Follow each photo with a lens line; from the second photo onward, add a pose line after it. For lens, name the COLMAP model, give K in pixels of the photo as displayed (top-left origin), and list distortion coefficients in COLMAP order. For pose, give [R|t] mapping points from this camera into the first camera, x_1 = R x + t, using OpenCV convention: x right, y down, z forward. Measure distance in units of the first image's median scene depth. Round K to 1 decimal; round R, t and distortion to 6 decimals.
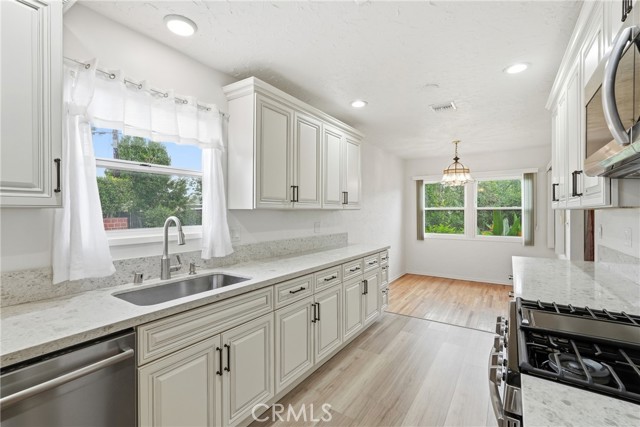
lens RADIAL K [[283.2, 0, 321.3], [0, 283.2, 209.4], [0, 0, 1]] dist [-0.002690, -0.000160]
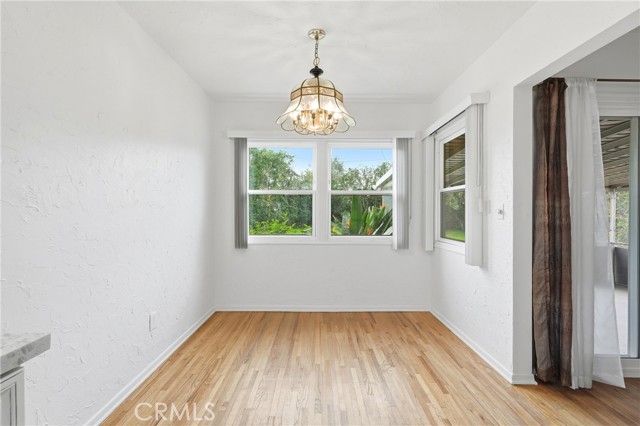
lens RADIAL K [[283.2, 0, 321.3], [0, 283.2, 208.9], [0, 0, 1]] dist [-0.002690, -0.000160]
pose [[0.829936, 0.009610, 0.557776, 0.407023], [-0.009263, 0.999951, -0.003446, 0.074160], [-0.557782, -0.002307, 0.829984, 1.079263]]
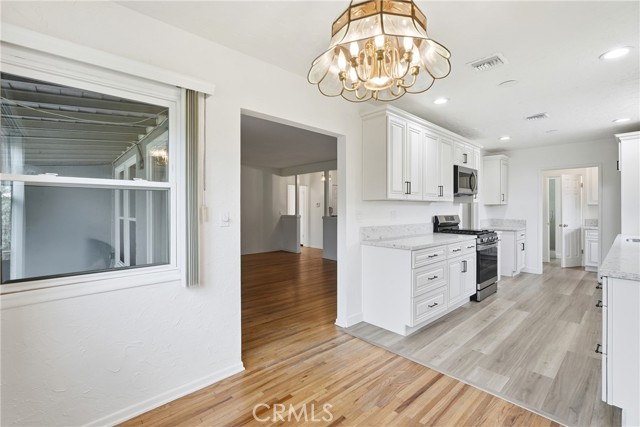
lens RADIAL K [[283.2, 0, 321.3], [0, 283.2, 209.4], [0, 0, 1]] dist [-0.002690, -0.000160]
pose [[-0.968540, 0.001466, 0.248852, 0.822818], [0.000275, 0.999988, -0.004823, 0.048335], [-0.248856, -0.004603, -0.968530, 2.233166]]
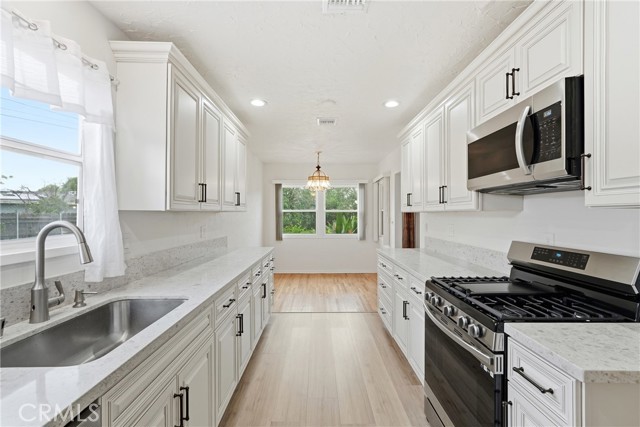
lens RADIAL K [[283.2, 0, 321.3], [0, 283.2, 209.4], [0, 0, 1]] dist [-0.002690, -0.000160]
pose [[0.827603, 0.008378, 0.561251, -0.262856], [-0.004033, 0.999952, -0.008979, 0.001644], [-0.561299, 0.005168, 0.827597, 0.088358]]
